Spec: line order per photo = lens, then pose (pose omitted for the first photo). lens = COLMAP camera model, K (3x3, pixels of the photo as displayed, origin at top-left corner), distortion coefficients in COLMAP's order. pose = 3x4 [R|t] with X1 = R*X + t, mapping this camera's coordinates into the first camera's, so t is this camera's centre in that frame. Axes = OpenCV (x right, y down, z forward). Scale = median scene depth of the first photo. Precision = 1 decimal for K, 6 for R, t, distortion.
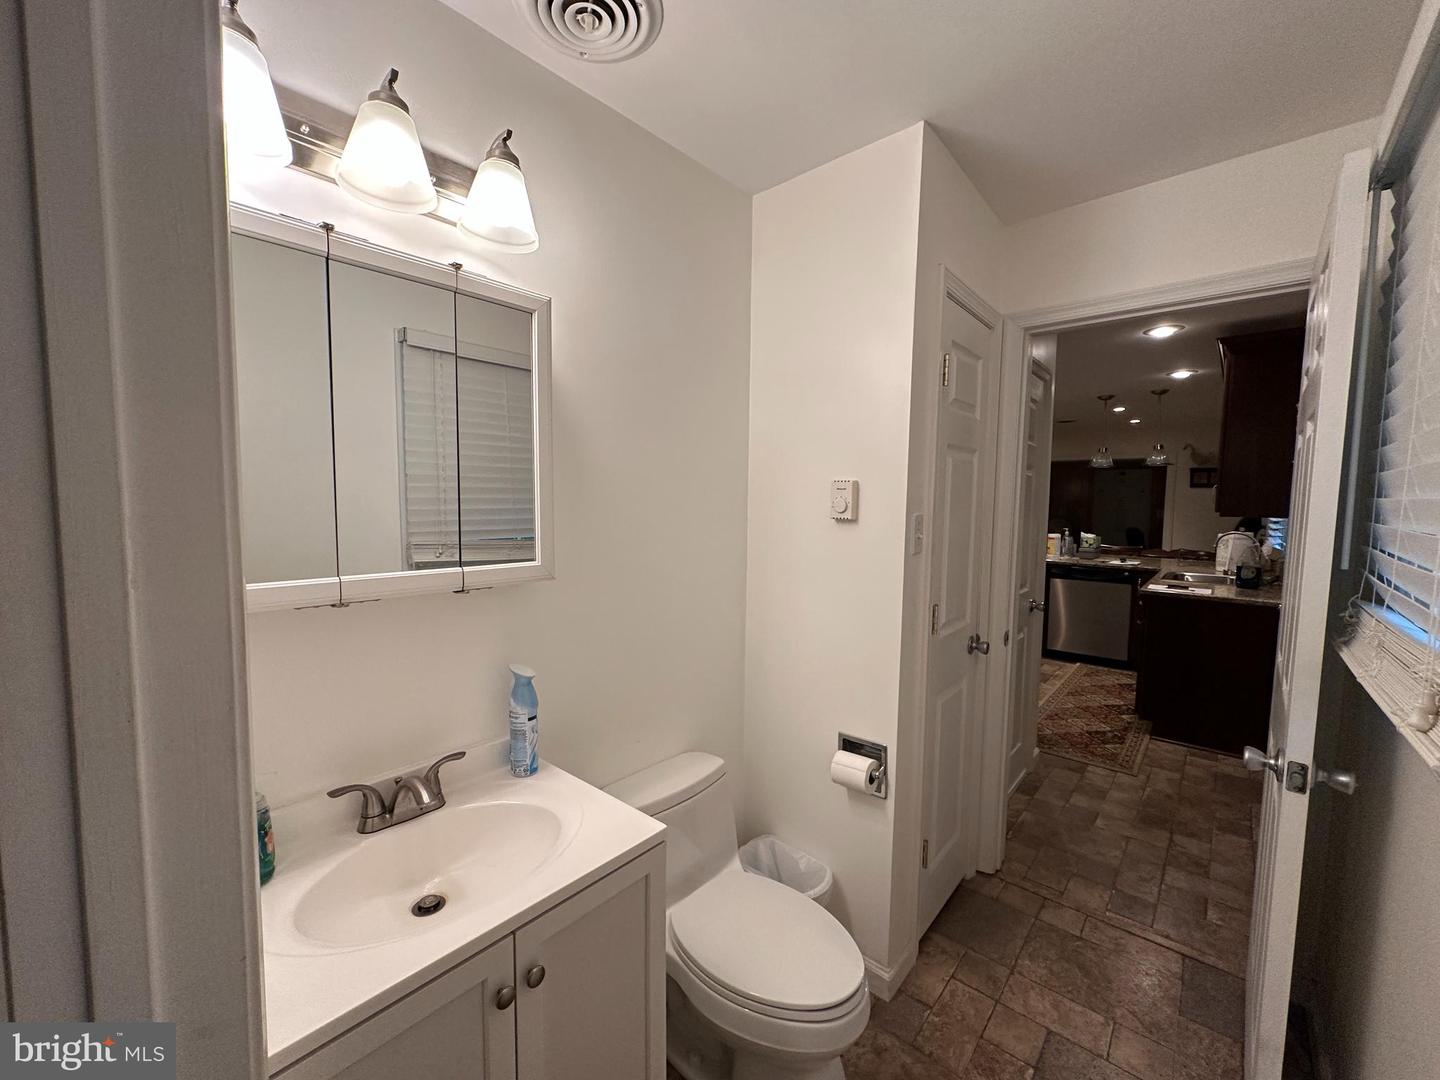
lens RADIAL K [[573.1, 0, 725.1], [0, 573.1, 540.3], [0, 0, 1]] dist [-0.004704, 0.000677]
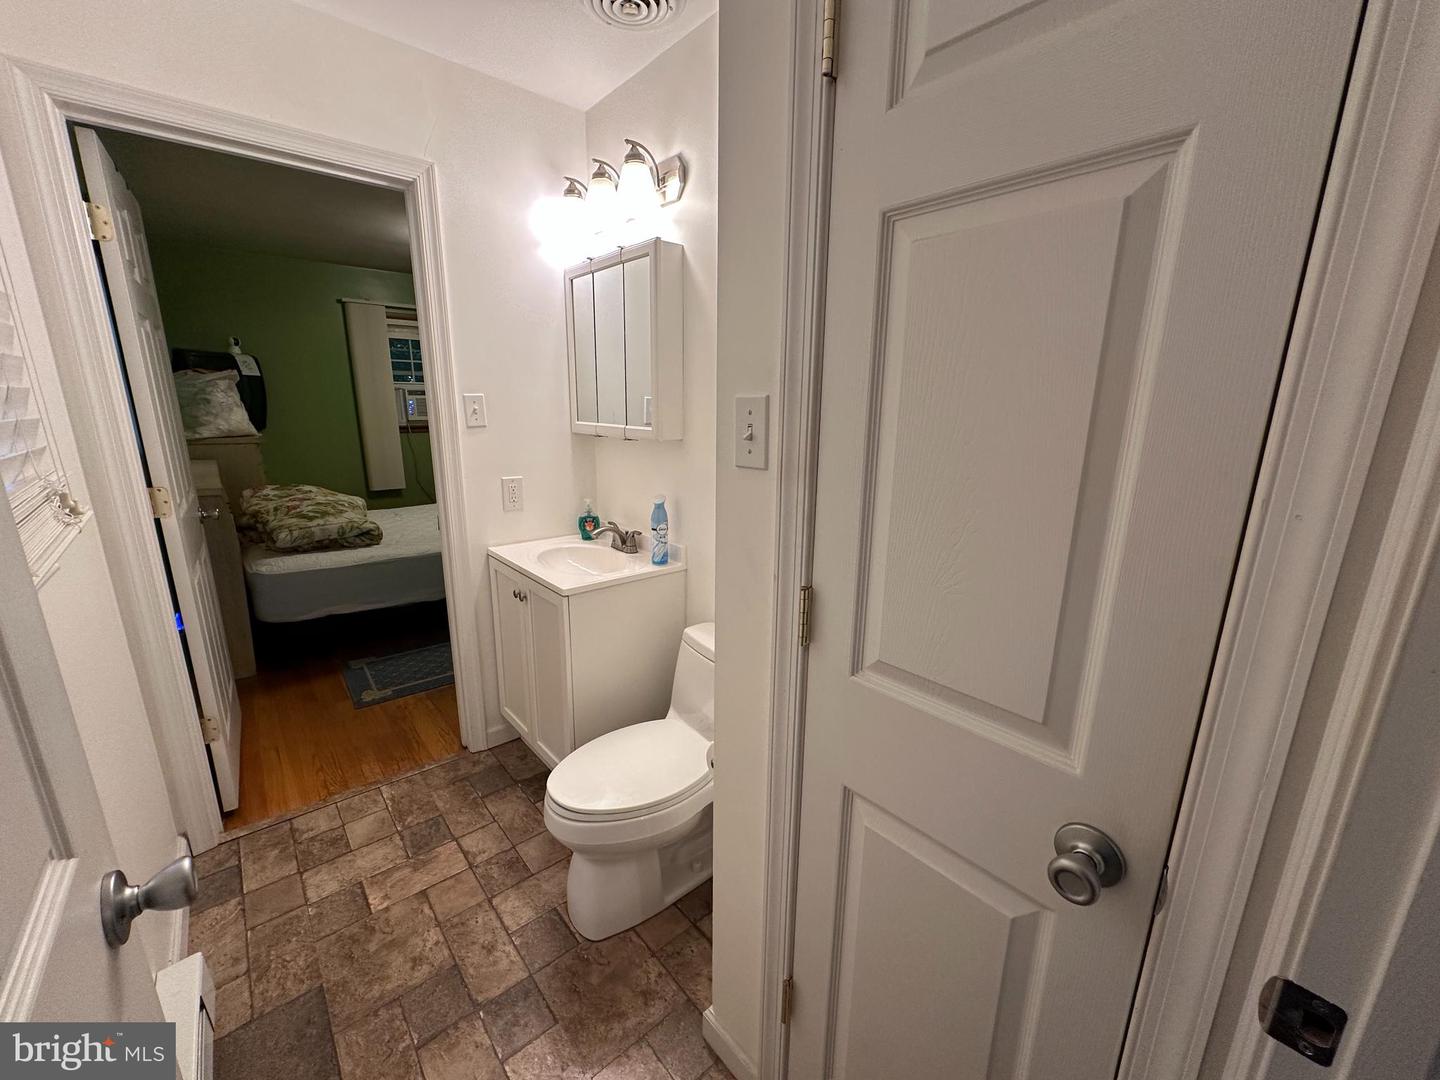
lens RADIAL K [[573.1, 0, 716.5], [0, 573.1, 537.1], [0, 0, 1]] dist [-0.004704, 0.000677]
pose [[-0.142609, 0.219043, -0.965237, 0.990716], [-0.080777, 0.969376, 0.231917, -0.039502], [0.986477, 0.111043, -0.120548, 1.155878]]
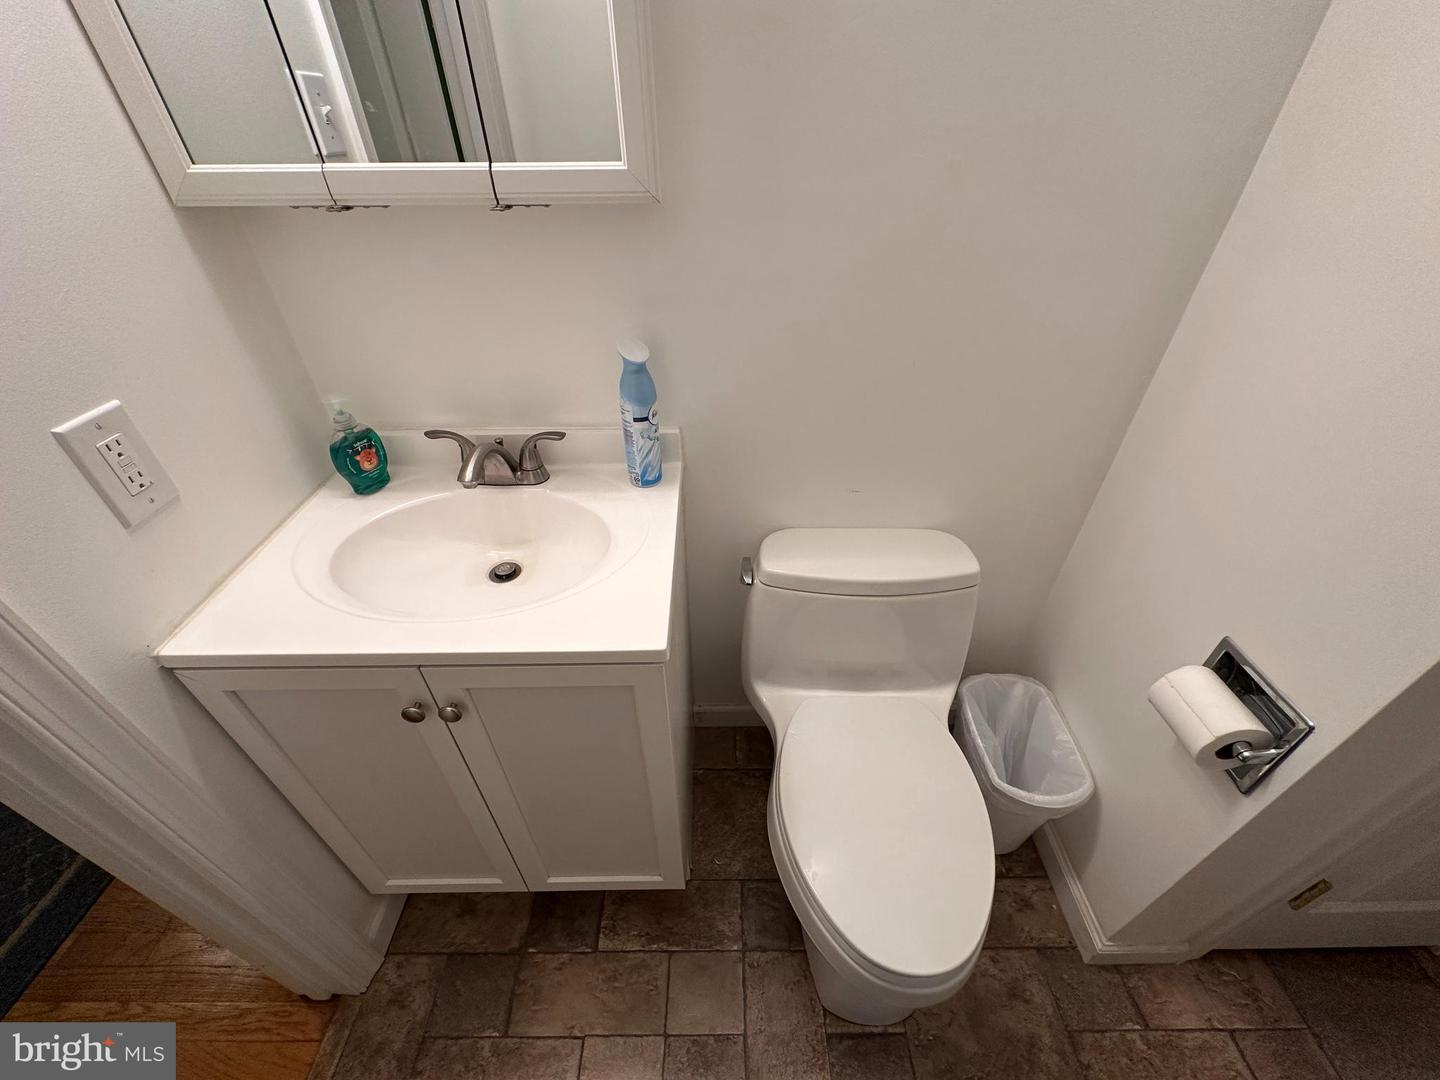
lens RADIAL K [[573.1, 0, 715.7], [0, 573.1, 539.1], [0, 0, 1]] dist [-0.004704, 0.000677]
pose [[0.659951, 0.450146, -0.601526, 0.195575], [-0.041607, 0.821307, 0.568968, 0.013976], [0.750156, -0.350463, 0.560751, 0.511361]]
